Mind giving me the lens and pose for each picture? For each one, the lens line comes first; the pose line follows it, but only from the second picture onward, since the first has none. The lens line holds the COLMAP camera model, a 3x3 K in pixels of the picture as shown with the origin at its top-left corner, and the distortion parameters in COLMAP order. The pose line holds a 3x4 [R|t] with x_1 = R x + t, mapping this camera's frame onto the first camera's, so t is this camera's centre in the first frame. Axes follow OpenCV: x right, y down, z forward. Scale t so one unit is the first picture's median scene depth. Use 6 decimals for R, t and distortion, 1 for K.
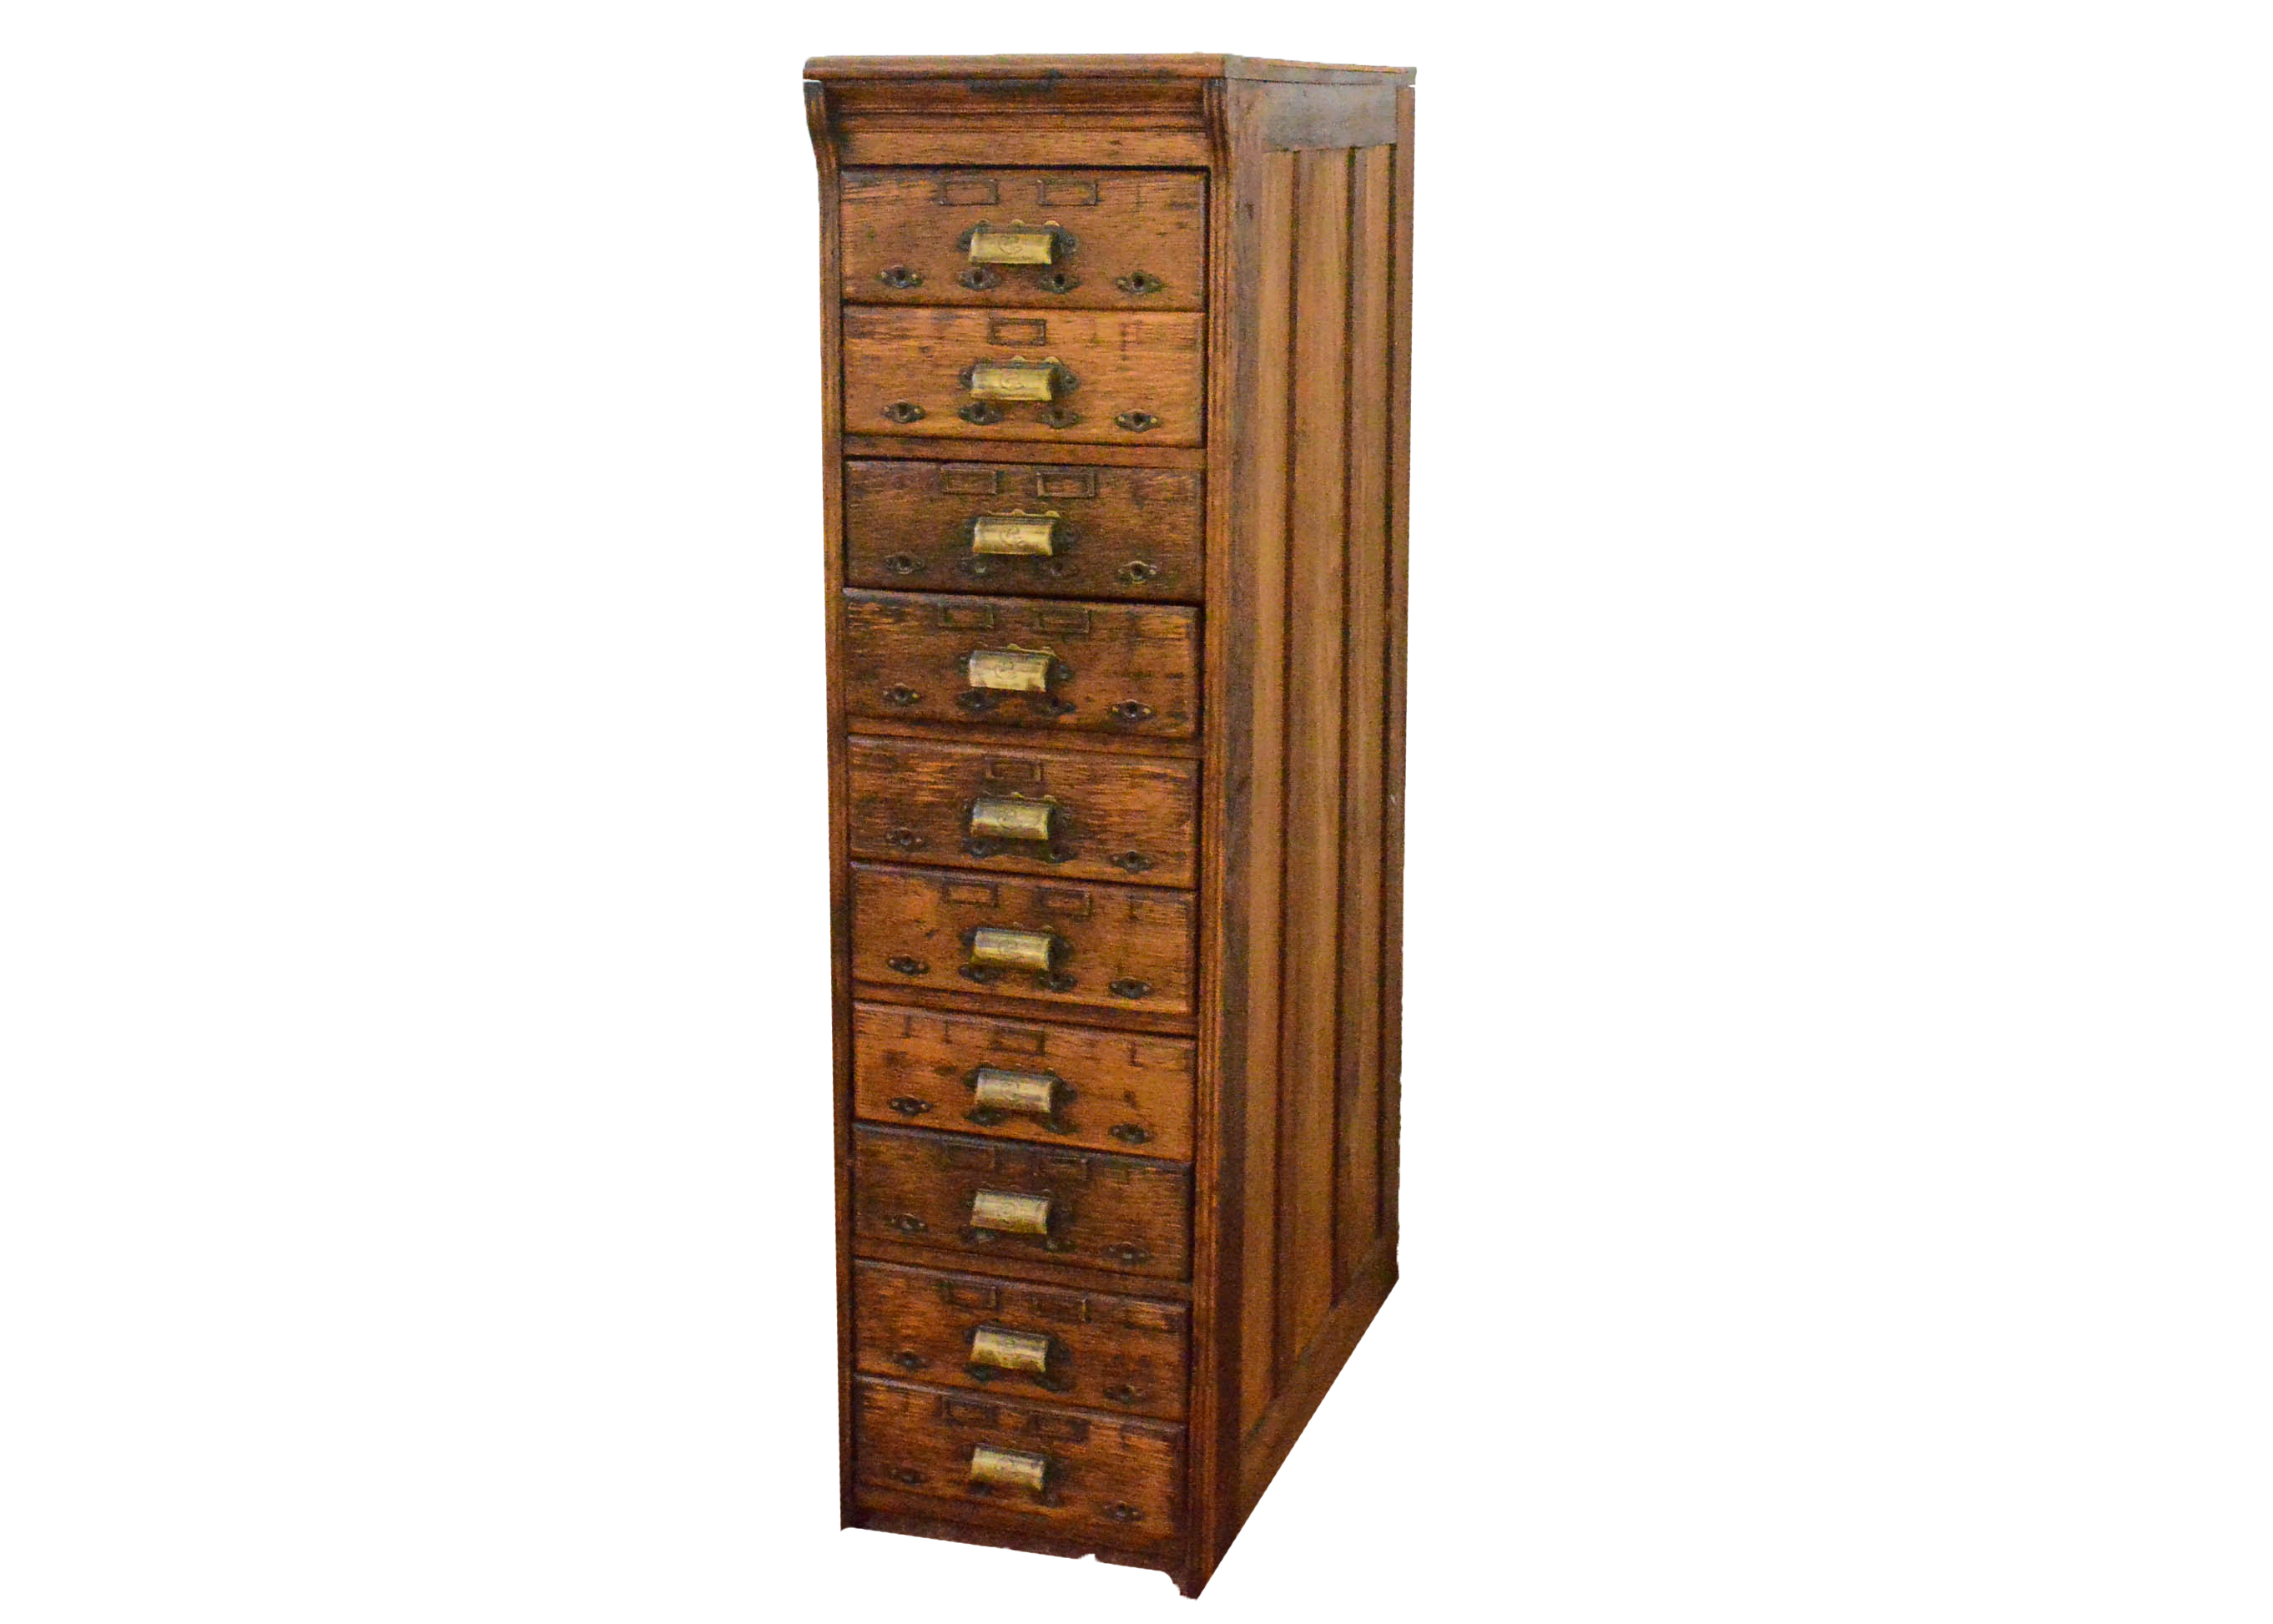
lens RADIAL K [[3724.5, 0, 1136.5], [0, 3724.5, 812.0], [0, 0, 1]] dist [-0.054951, -0.006388]
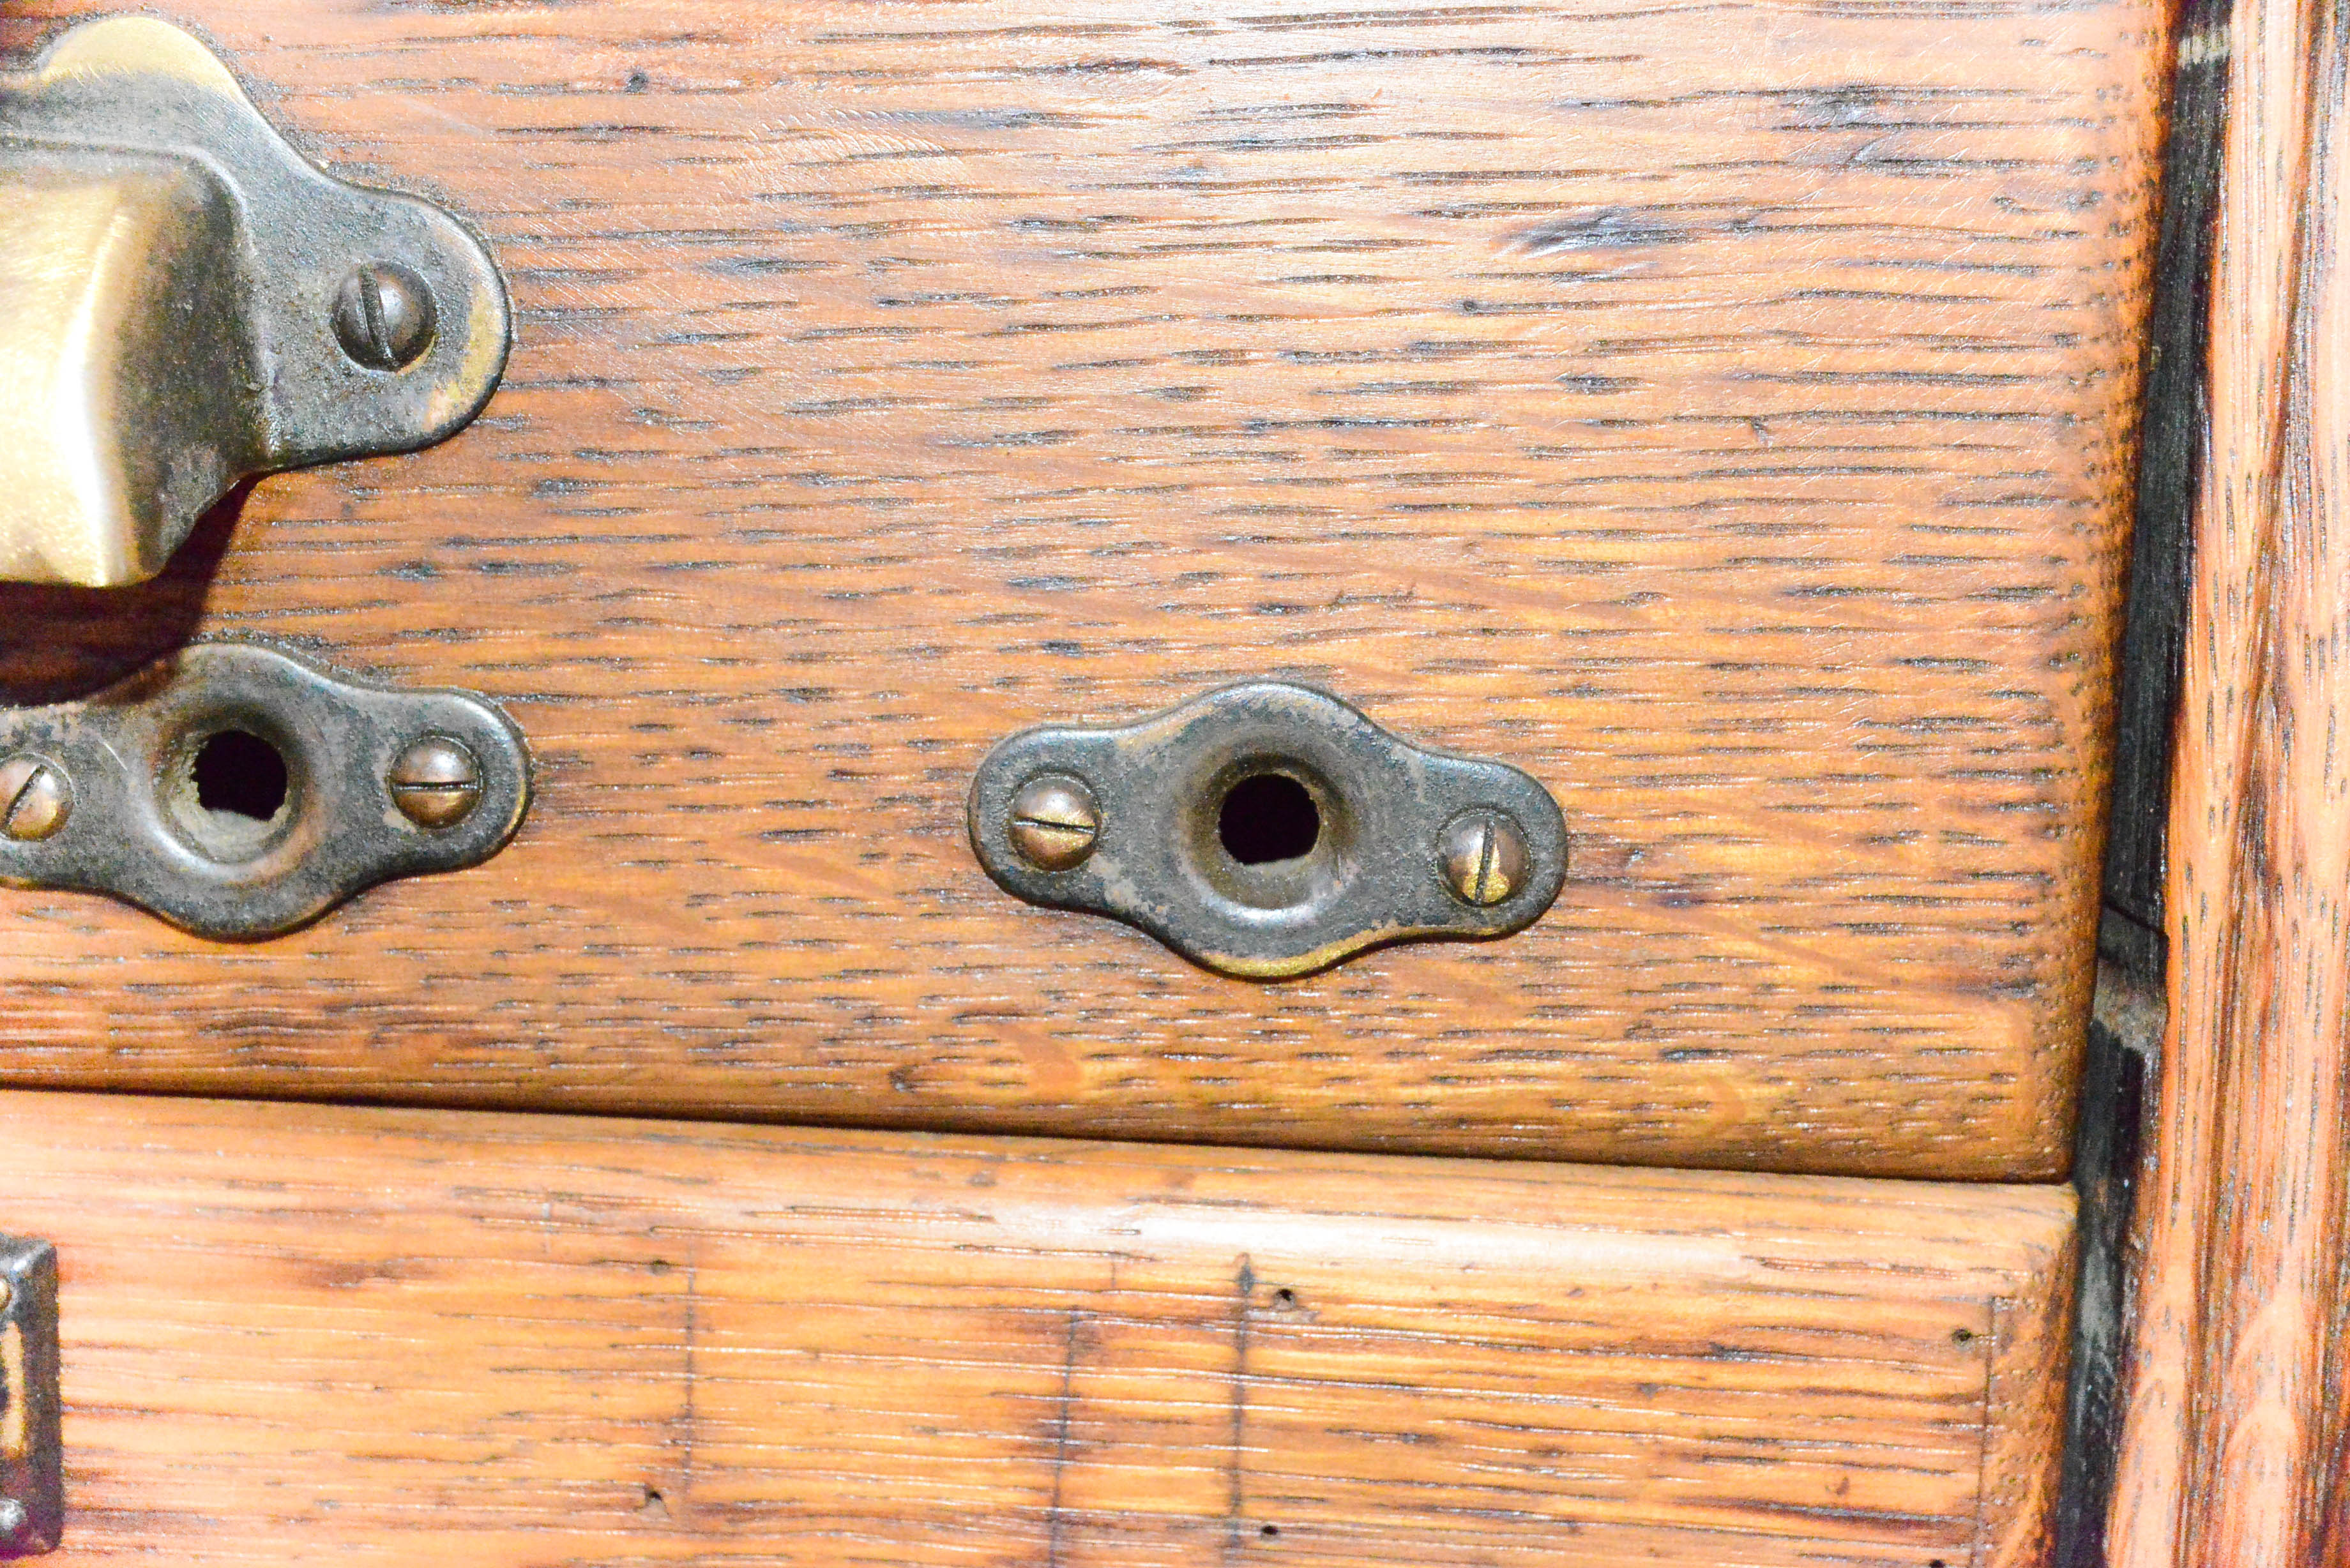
lens RADIAL K [[3705.1, 0, 1176.4], [0, 3705.1, 970.3], [0, 0, 1]] dist [0.013747, 0.024758]
pose [[0.957225, -0.005713, 0.289289, -0.024542], [0.016777, 0.999219, -0.035780, -0.134454], [-0.288859, 0.039103, 0.956573, 0.910617]]
